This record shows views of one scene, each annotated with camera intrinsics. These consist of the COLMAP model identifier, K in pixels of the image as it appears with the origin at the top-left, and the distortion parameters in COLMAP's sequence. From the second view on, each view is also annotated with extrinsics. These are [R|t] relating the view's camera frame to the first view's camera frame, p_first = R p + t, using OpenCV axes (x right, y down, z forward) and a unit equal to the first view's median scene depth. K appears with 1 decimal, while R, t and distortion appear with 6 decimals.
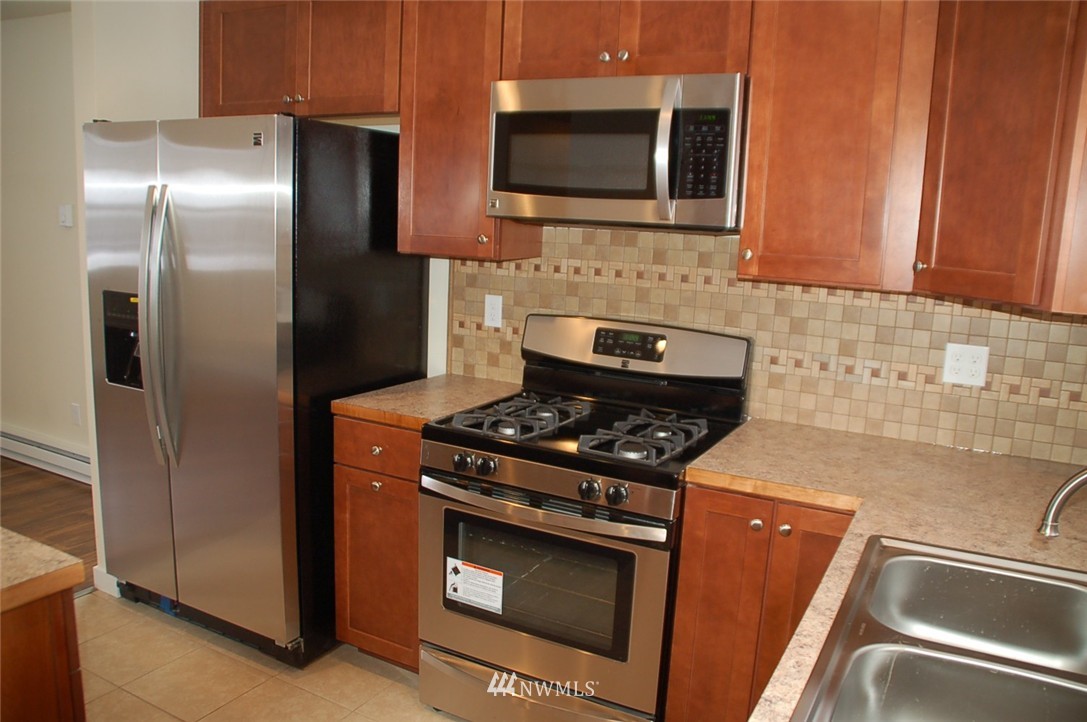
lens RADIAL K [[843.9, 0, 547.2], [0, 843.9, 366.3], [0, 0, 1]] dist [-0.168391, 0.119098]
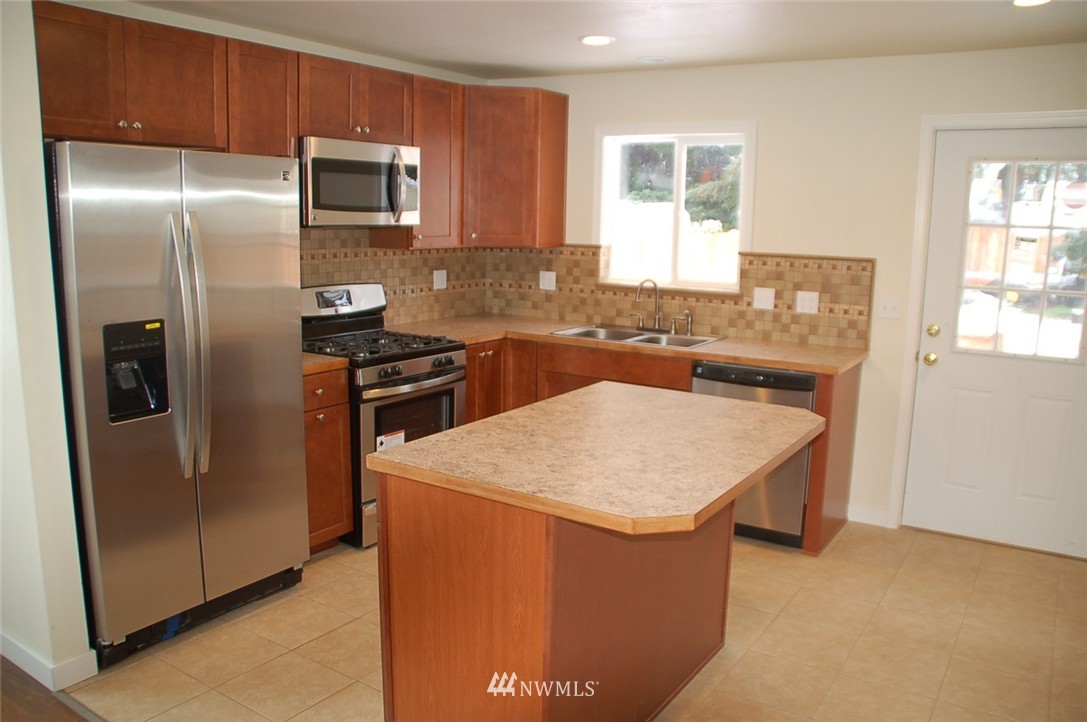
lens RADIAL K [[843.9, 0, 547.2], [0, 843.9, 366.3], [0, 0, 1]] dist [-0.168391, 0.119098]
pose [[0.088993, -0.218016, 0.971879, -1.617742], [0.157135, 0.966605, 0.202444, -0.178738], [-0.983559, 0.134701, 0.120279, 0.457818]]
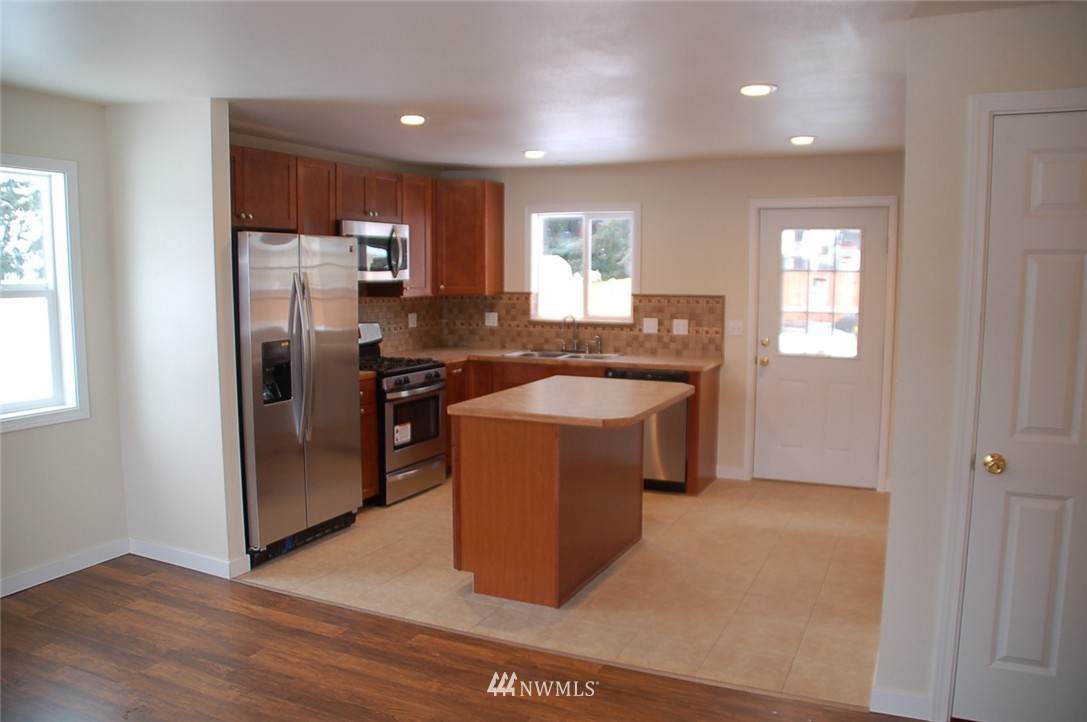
lens RADIAL K [[843.9, 0, 547.2], [0, 843.9, 366.3], [0, 0, 1]] dist [-0.168391, 0.119098]
pose [[-0.059562, -0.158391, 0.985578, -2.394575], [0.167266, 0.971788, 0.166283, -0.249612], [-0.984111, 0.174758, -0.031388, 0.619463]]
